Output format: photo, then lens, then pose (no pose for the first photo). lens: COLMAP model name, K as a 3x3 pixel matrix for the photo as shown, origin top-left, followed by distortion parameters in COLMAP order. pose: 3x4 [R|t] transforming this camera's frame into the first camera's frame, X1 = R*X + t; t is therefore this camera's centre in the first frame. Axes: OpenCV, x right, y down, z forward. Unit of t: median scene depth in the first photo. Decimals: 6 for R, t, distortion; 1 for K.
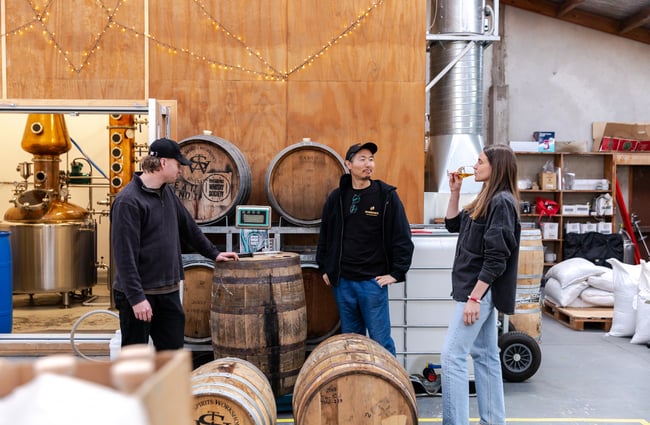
lens RADIAL K [[695.2, 0, 319.9], [0, 695.2, 210.8], [0, 0, 1]] dist [0.020748, 0.000000]
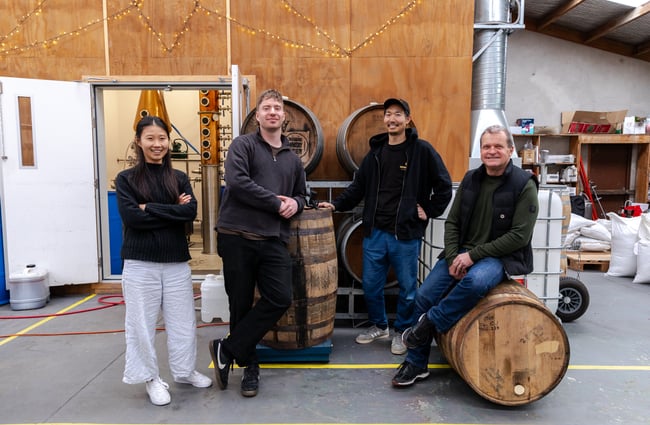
lens RADIAL K [[438.3, 0, 322.9], [0, 438.3, 211.4], [0, 0, 1]] dist [0.010355, 0.011690]
pose [[0.999546, -0.002786, -0.030002, -0.071762], [0.004441, 0.998463, 0.055253, 0.026424], [0.029802, -0.055361, 0.998022, 0.263679]]
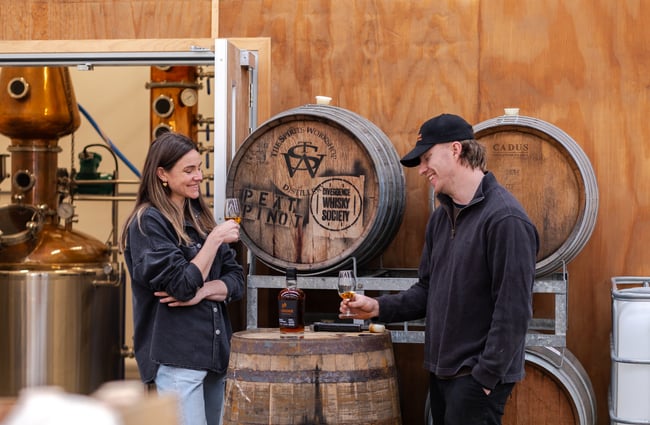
lens RADIAL K [[1531.6, 0, 324.8], [0, 1531.6, 212.2], [0, 0, 1]] dist [0.048316, 0.000000]
pose [[0.982834, 0.003623, -0.184455, 0.049414], [-0.008264, 0.999668, -0.024396, 0.001382], [0.184305, 0.025501, 0.982538, -0.128752]]
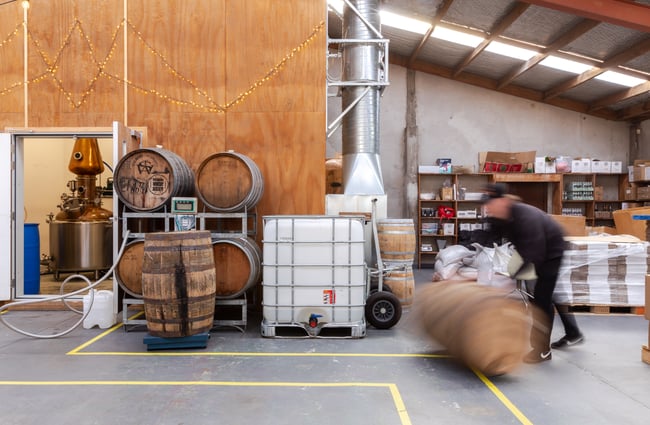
lens RADIAL K [[467.7, 0, 304.2], [0, 467.7, 214.9], [0, 0, 1]] dist [0.016329, 0.003878]
pose [[0.998960, -0.004204, -0.045411, 0.150921], [0.003051, 0.999672, -0.025432, 0.042607], [0.045503, 0.025267, 0.998645, 0.078061]]
